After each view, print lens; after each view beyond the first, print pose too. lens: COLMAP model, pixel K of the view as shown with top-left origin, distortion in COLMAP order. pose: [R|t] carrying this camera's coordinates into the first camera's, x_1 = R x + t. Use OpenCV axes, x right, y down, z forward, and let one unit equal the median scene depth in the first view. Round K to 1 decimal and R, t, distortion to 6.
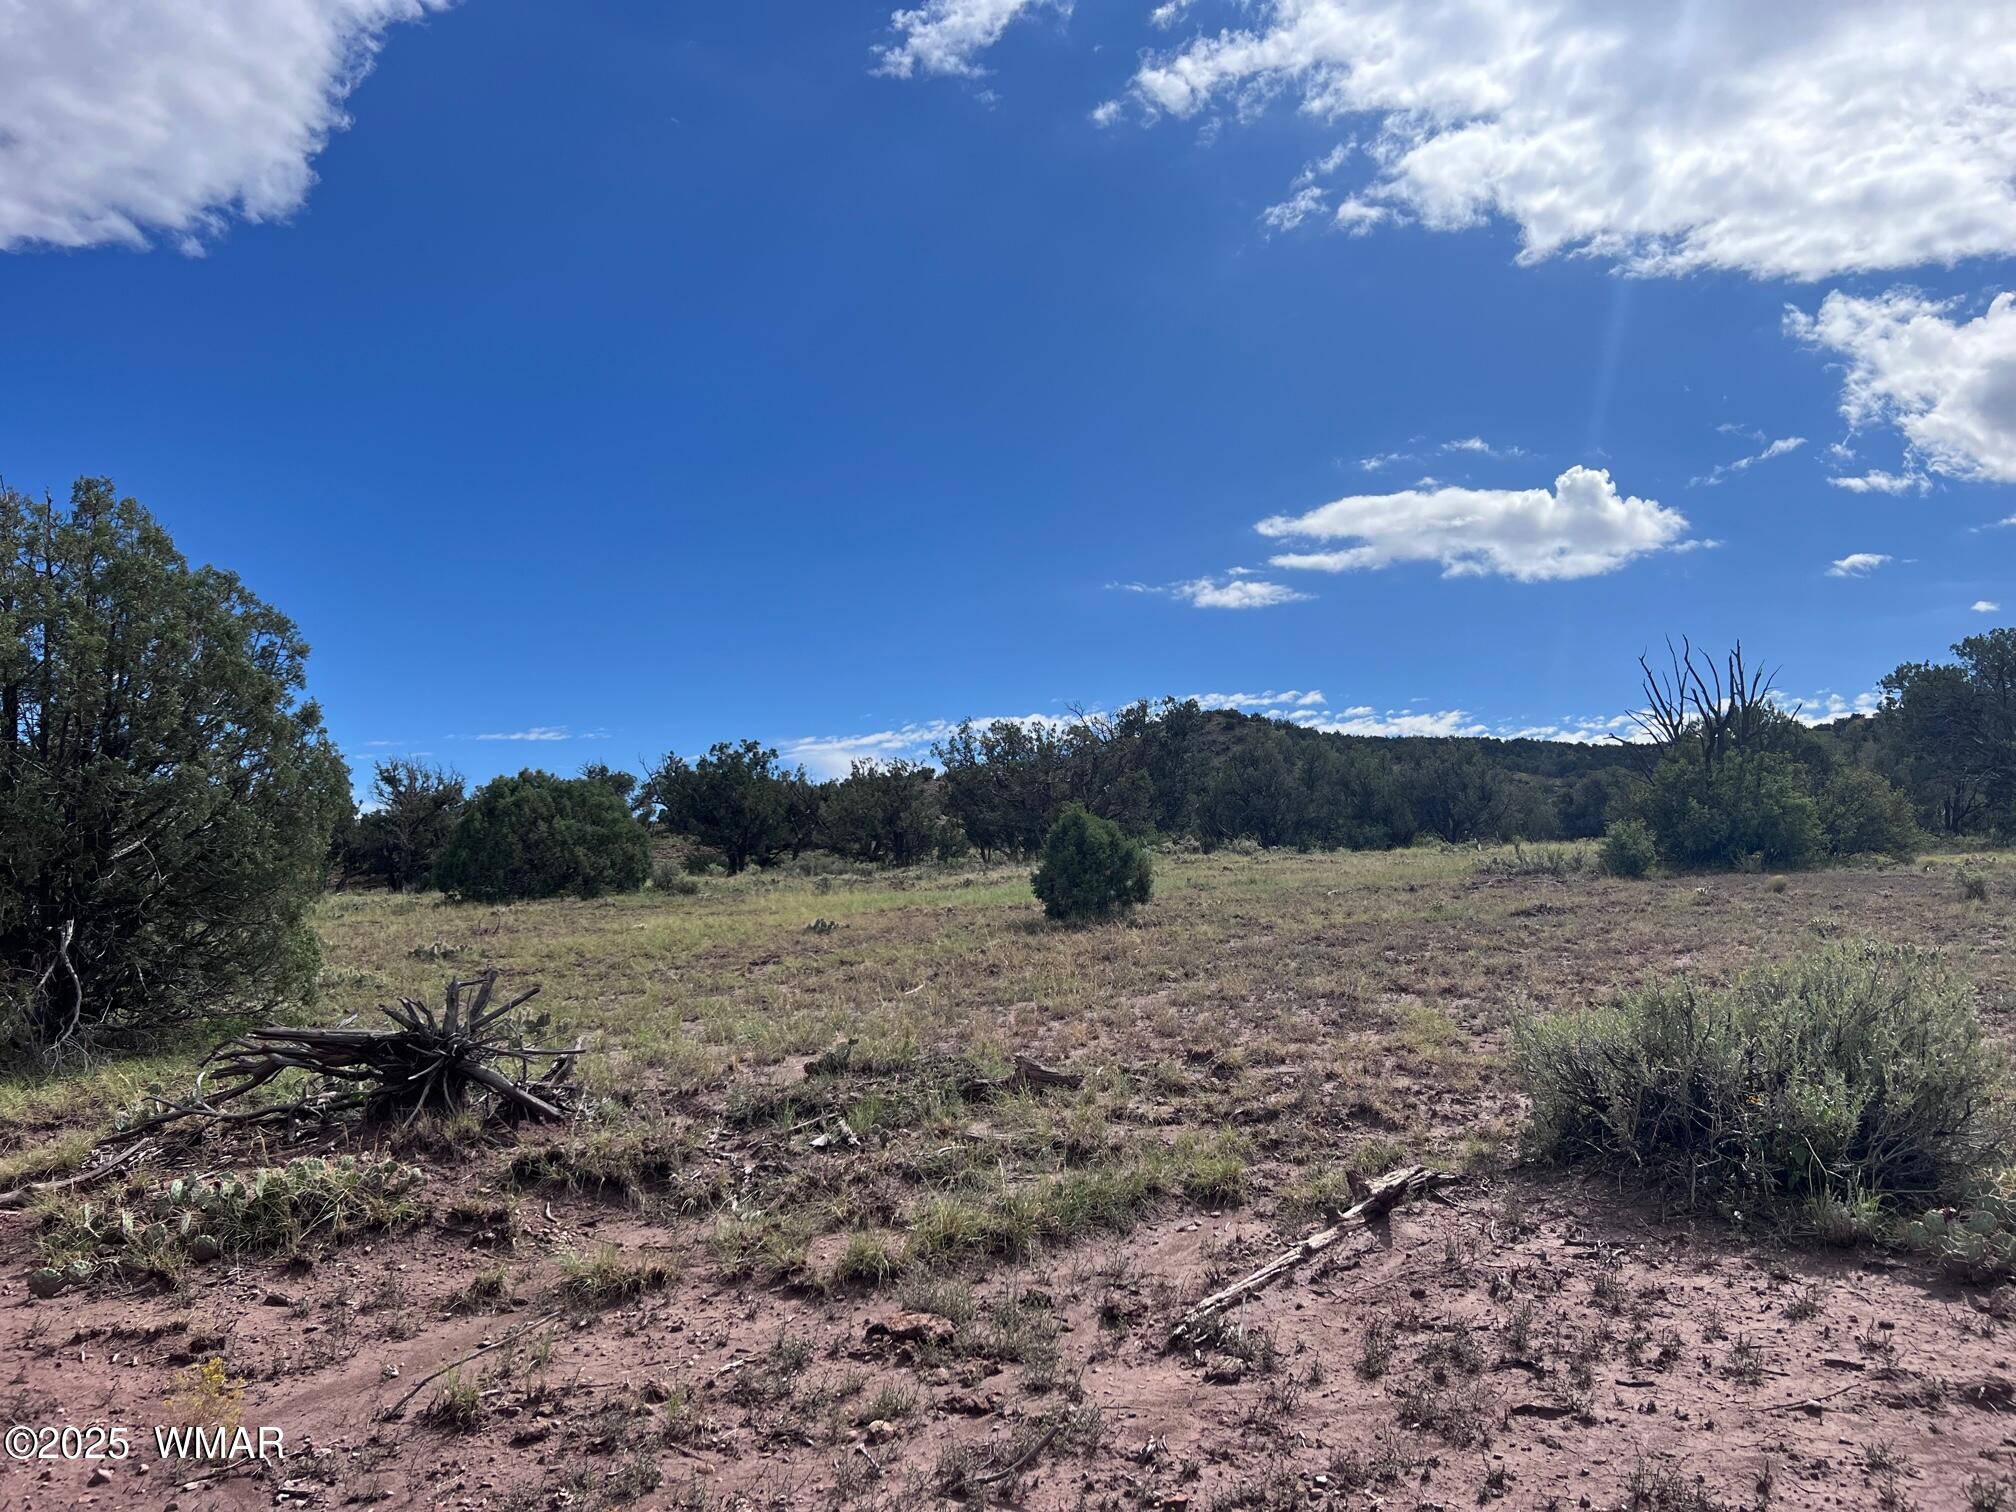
lens RADIAL K [[1454.6, 0, 1017.1], [0, 1454.6, 770.5], [0, 0, 1]] dist [0.005735, -0.043581]
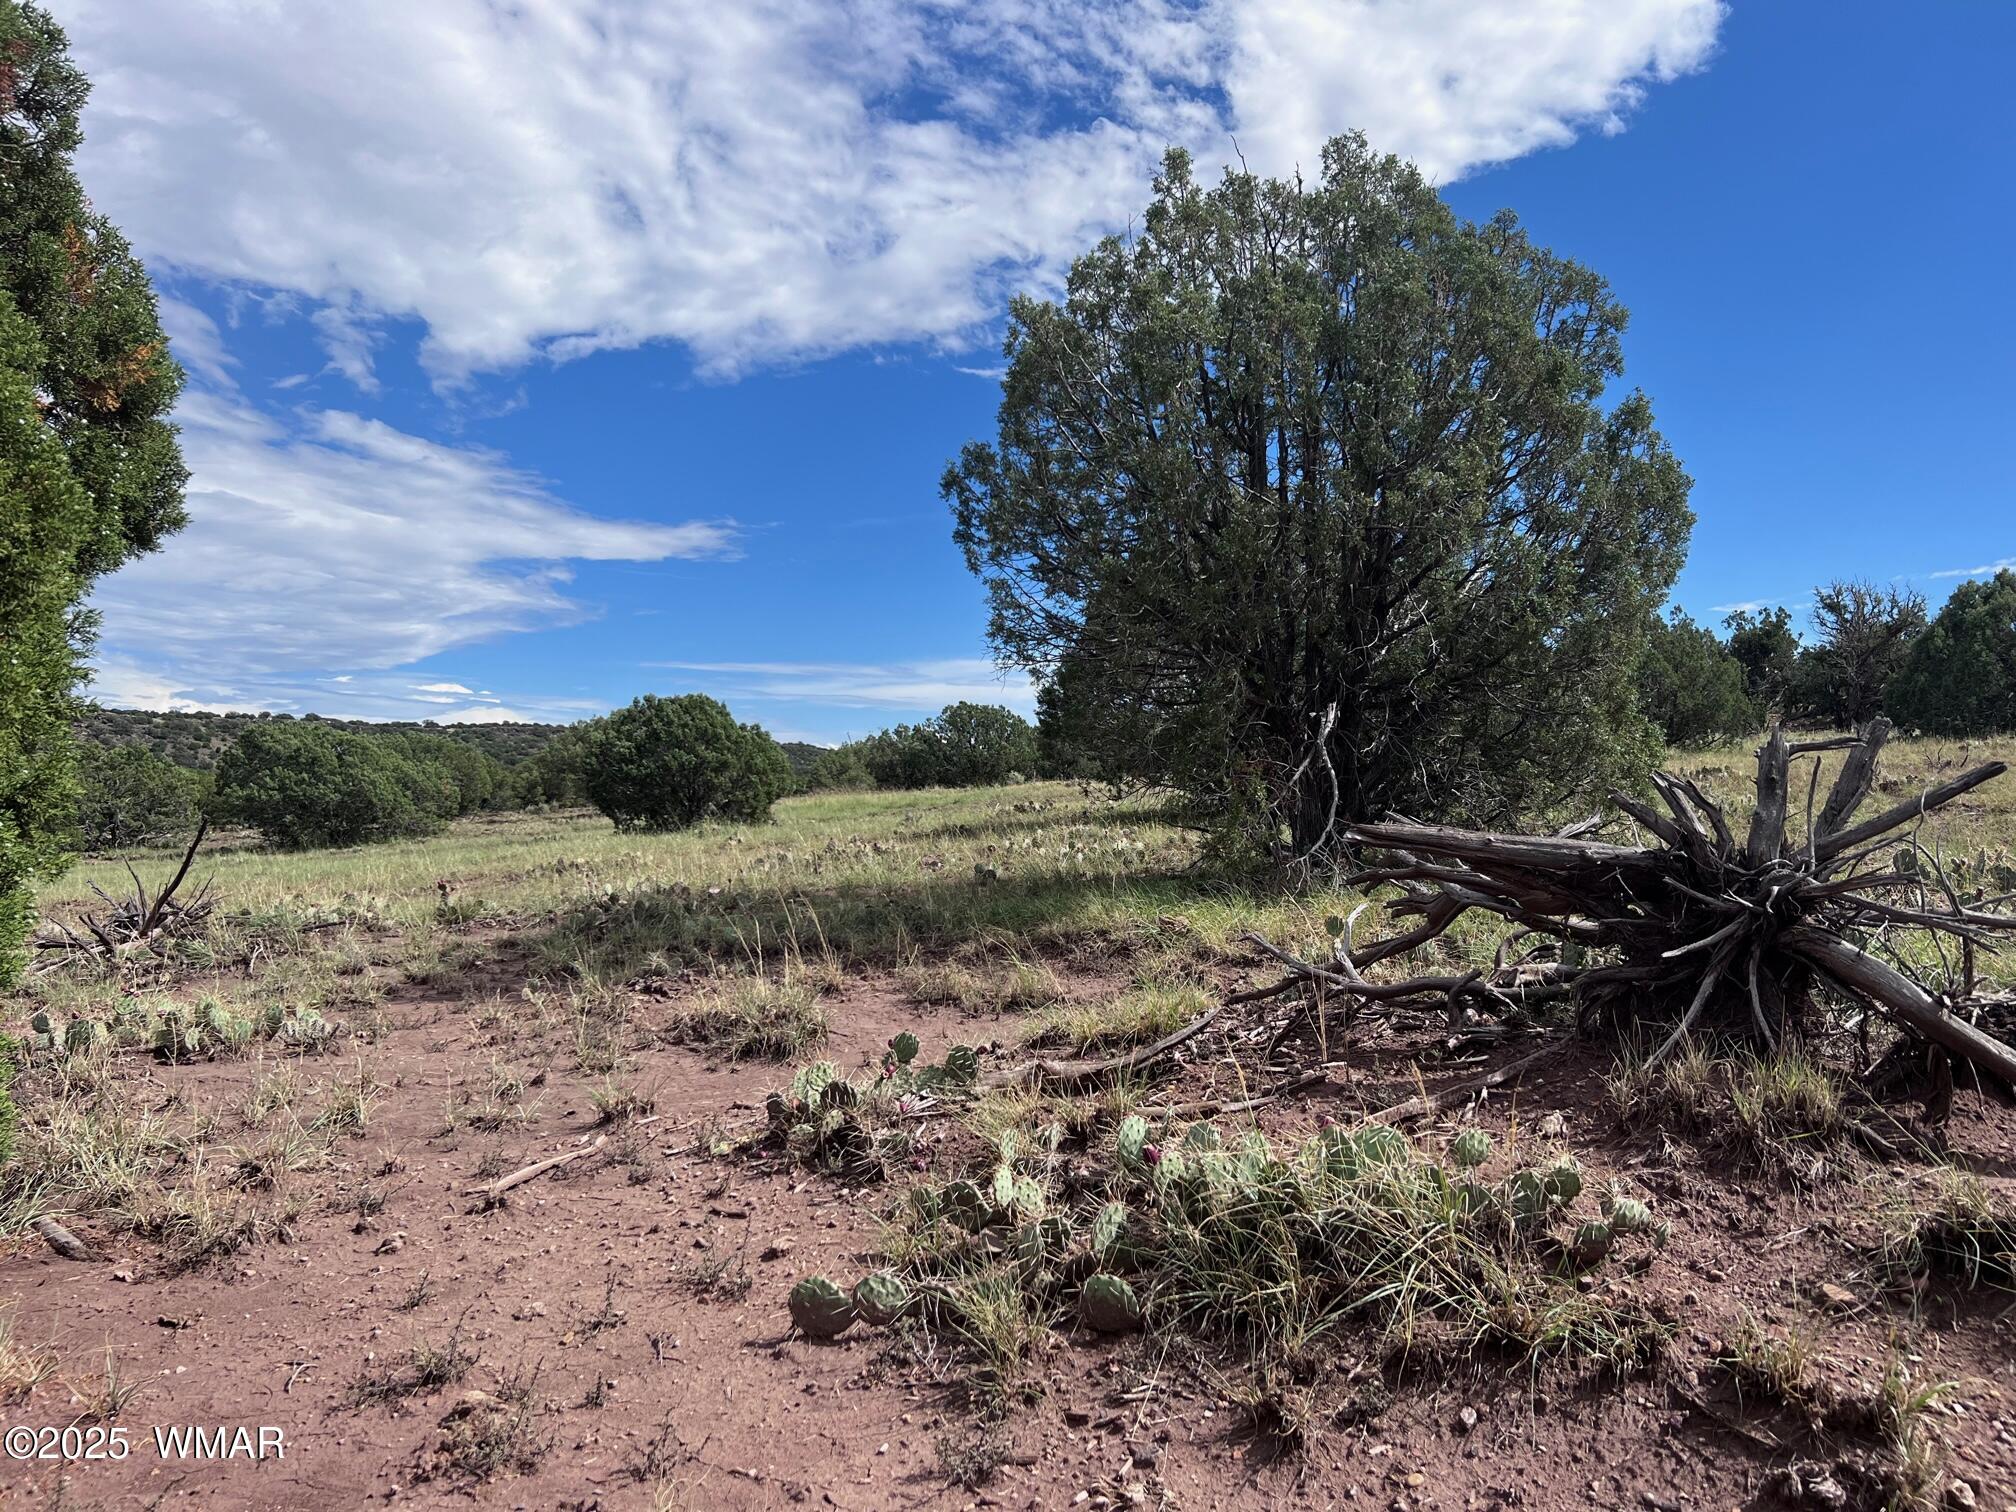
lens RADIAL K [[1454.6, 0, 1020.6], [0, 1454.6, 711.7], [0, 0, 1]] dist [0.005735, -0.043581]
pose [[0.599043, -0.021285, -0.800434, -0.033060], [0.067773, 0.997407, 0.024198, 0.020686], [0.797844, -0.068743, 0.598932, 0.105638]]
